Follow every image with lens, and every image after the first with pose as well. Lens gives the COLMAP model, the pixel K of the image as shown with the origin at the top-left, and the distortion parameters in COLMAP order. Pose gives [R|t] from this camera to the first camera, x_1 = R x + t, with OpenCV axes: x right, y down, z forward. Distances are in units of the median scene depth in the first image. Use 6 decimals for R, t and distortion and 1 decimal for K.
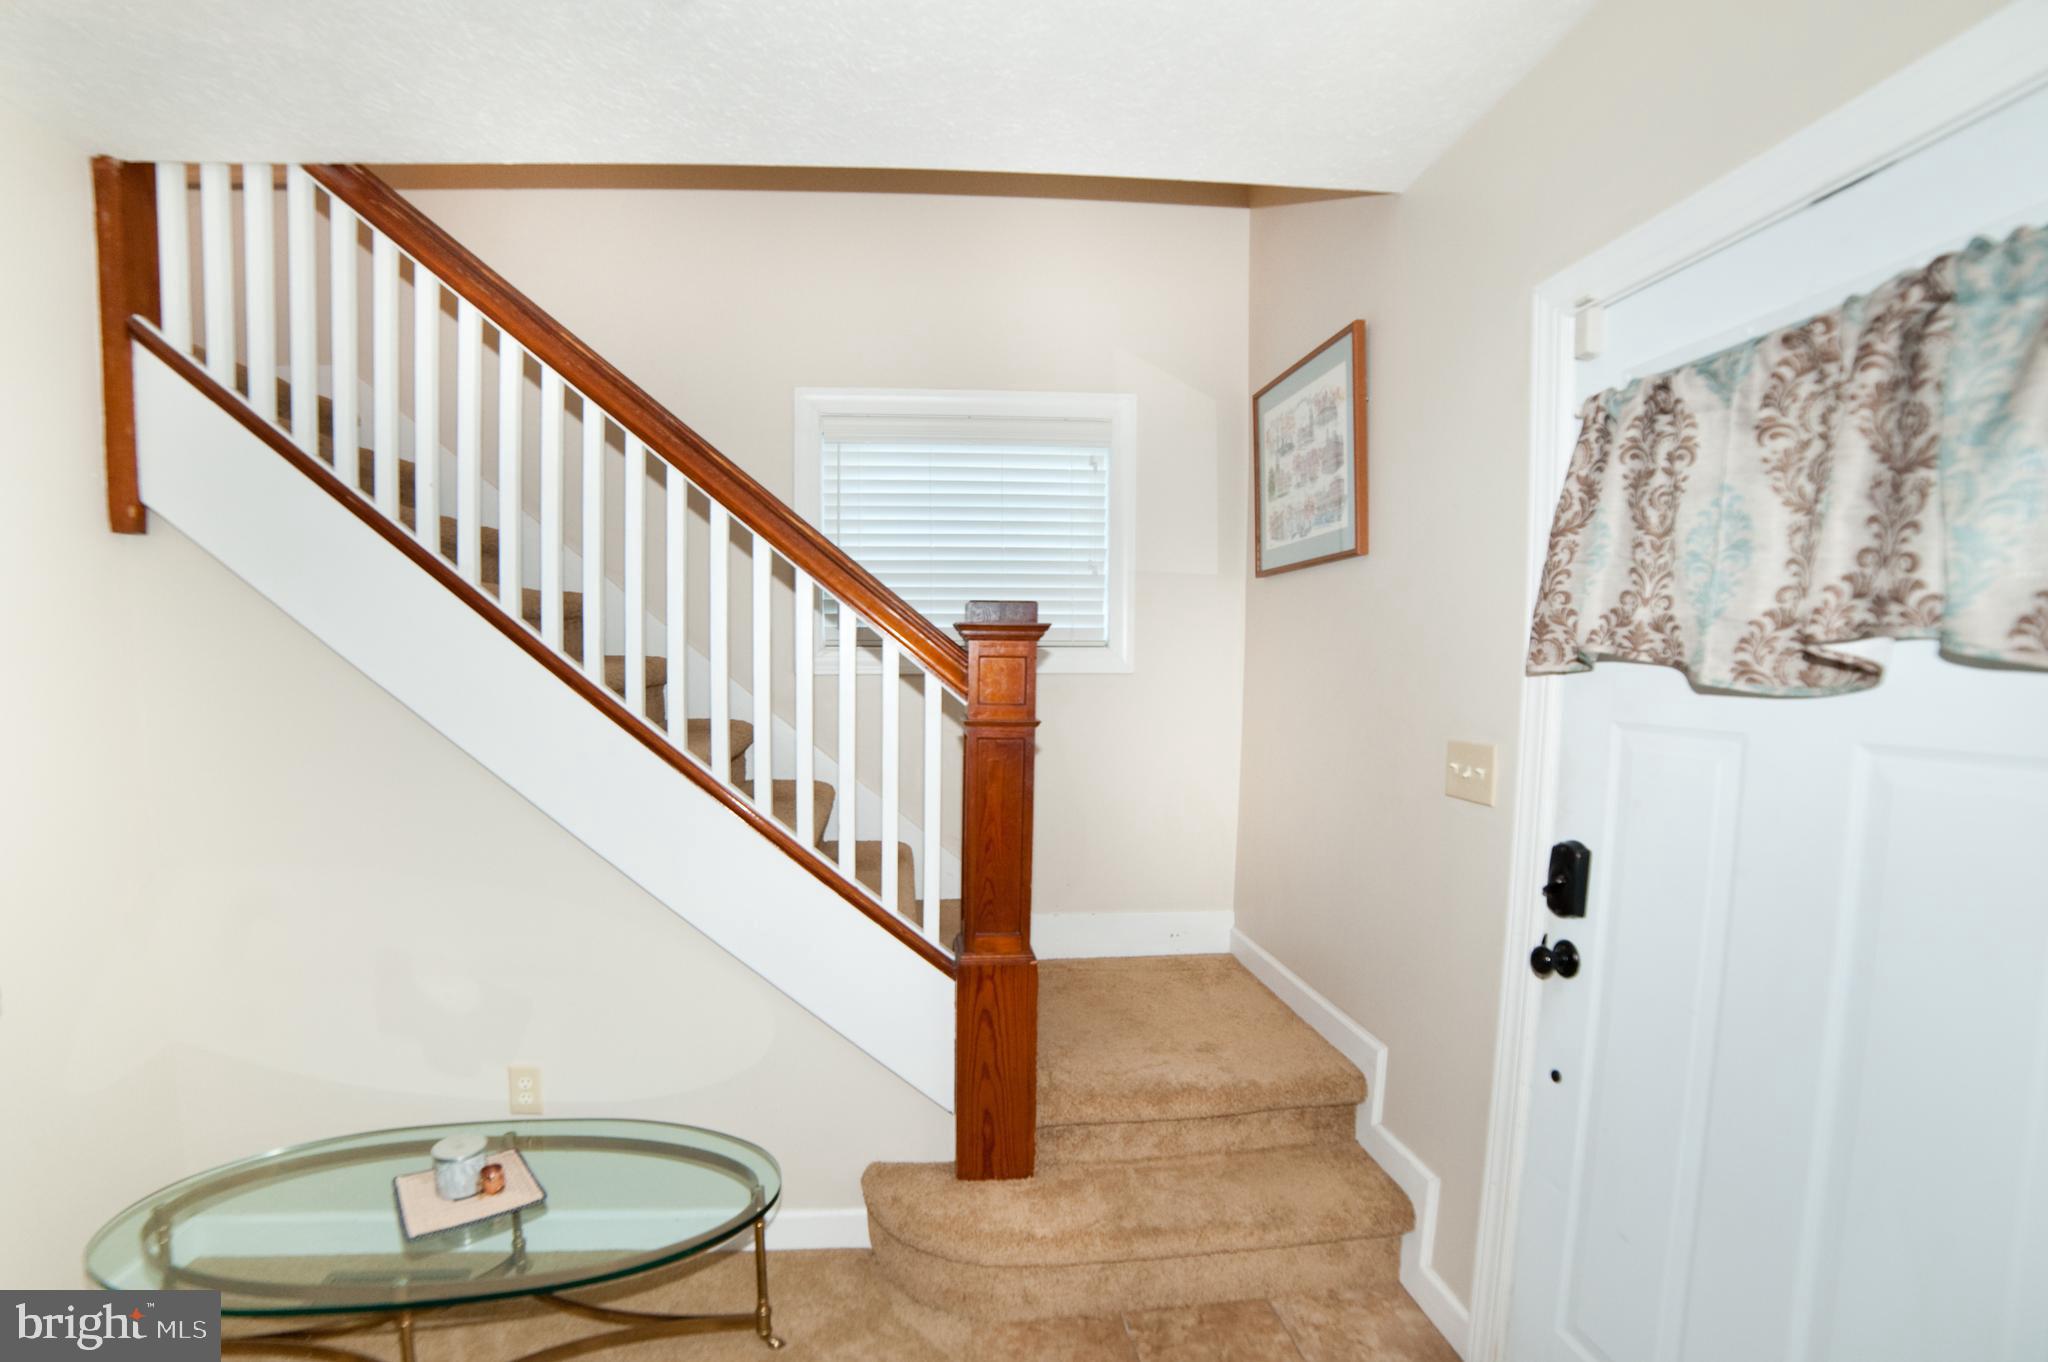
lens RADIAL K [[920.6, 0, 978.1], [0, 920.6, 739.3], [0, 0, 1]] dist [-0.095716, 0.031425]
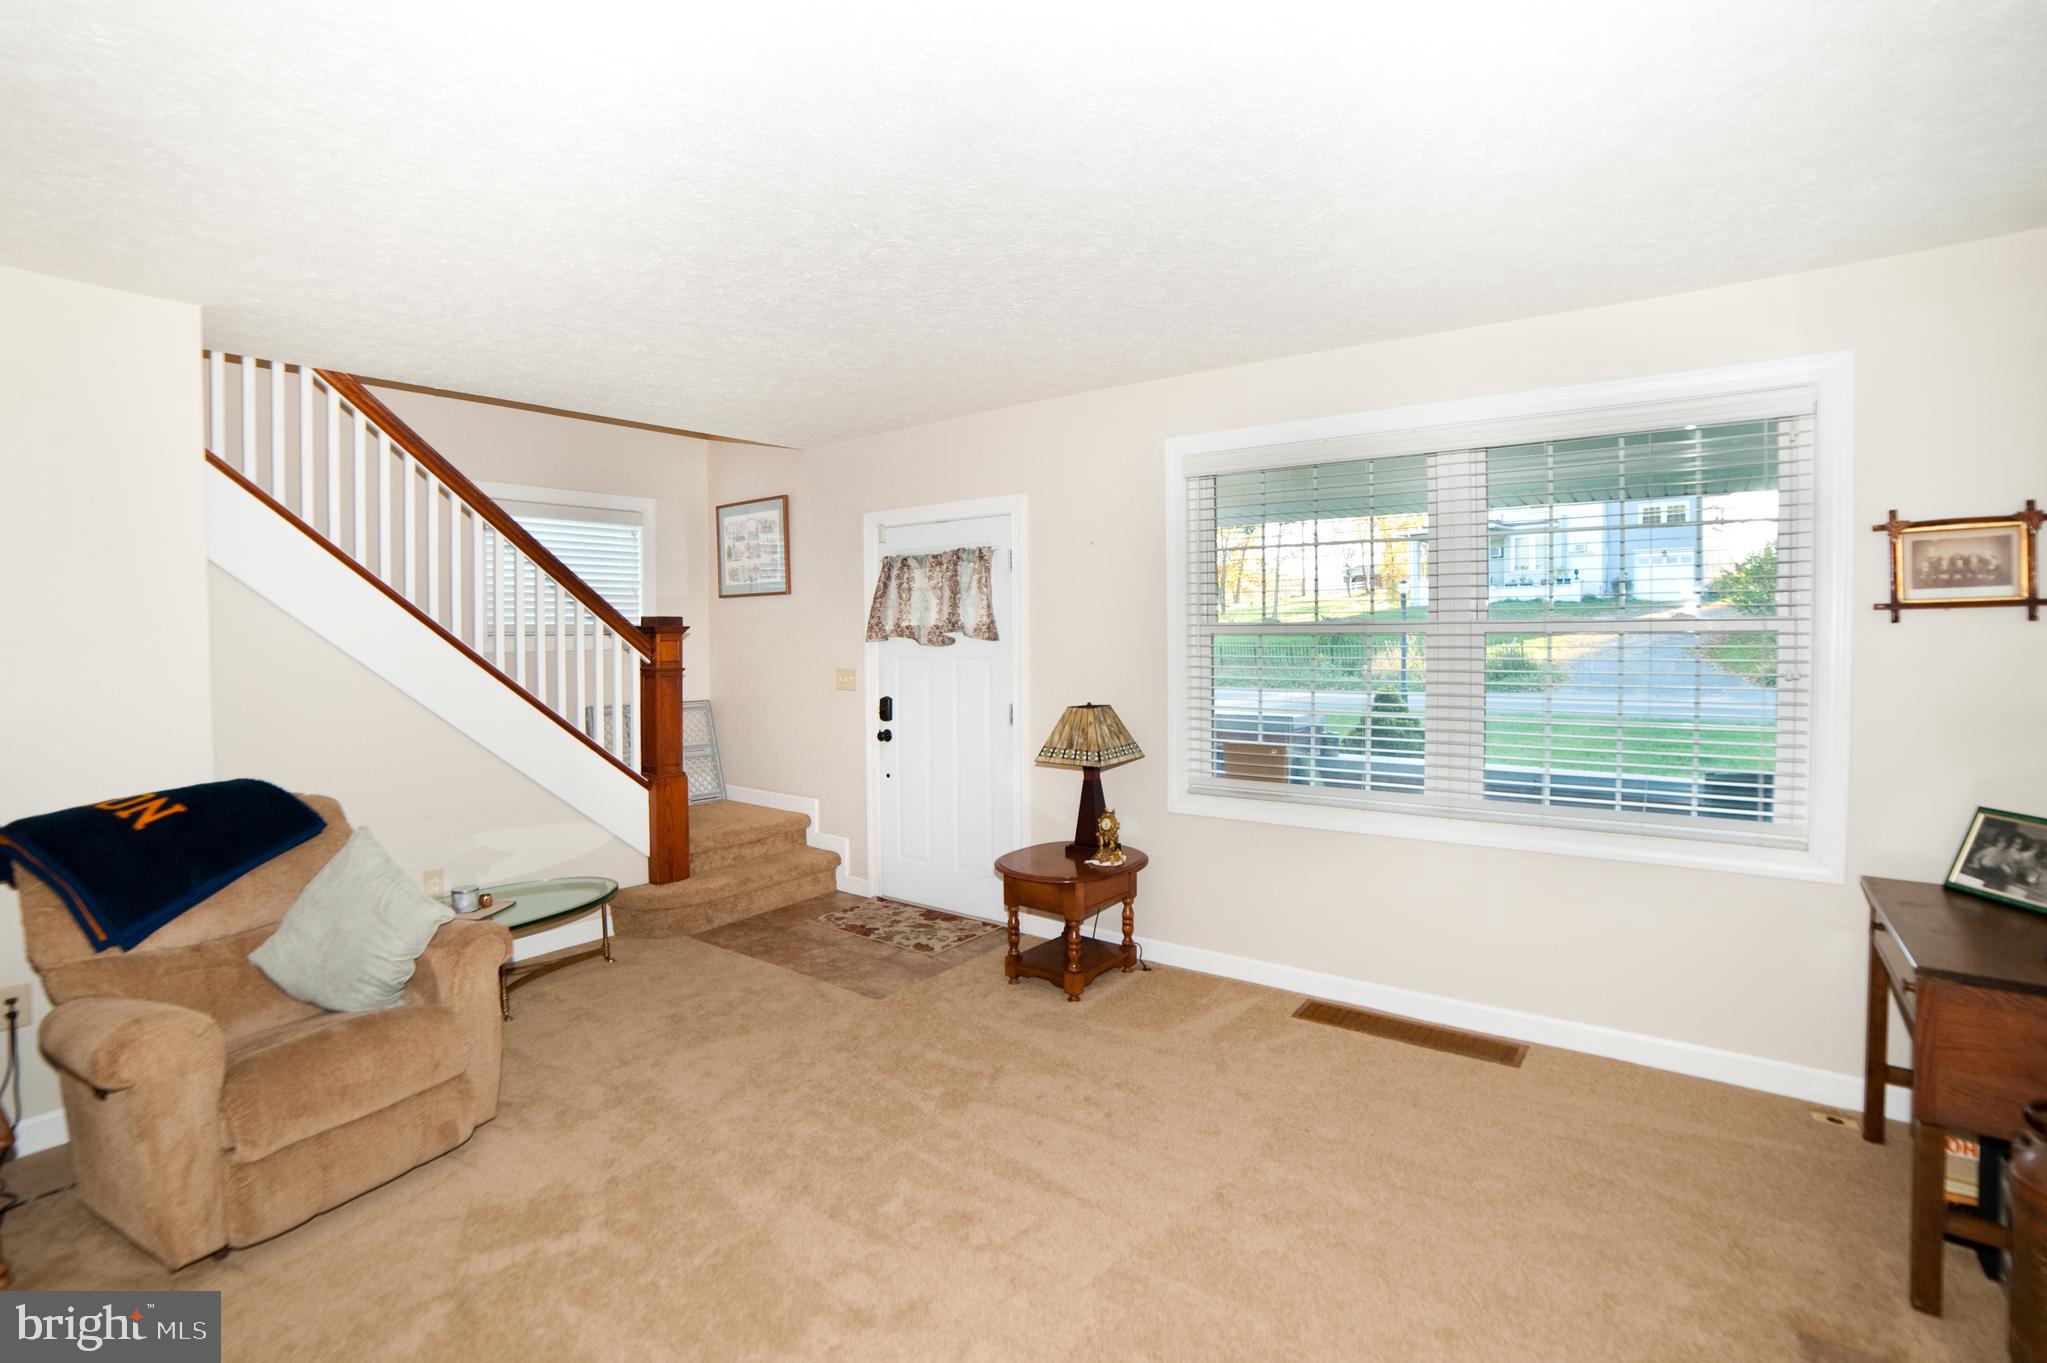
lens RADIAL K [[946.2, 0, 1003.3], [0, 946.2, 665.1], [0, 0, 1]] dist [-0.124448, 0.031777]
pose [[0.675782, -0.029915, 0.736494, -1.194625], [0.074379, 0.996844, -0.027758, 0.104039], [-0.733339, 0.073539, 0.675874, -1.242146]]
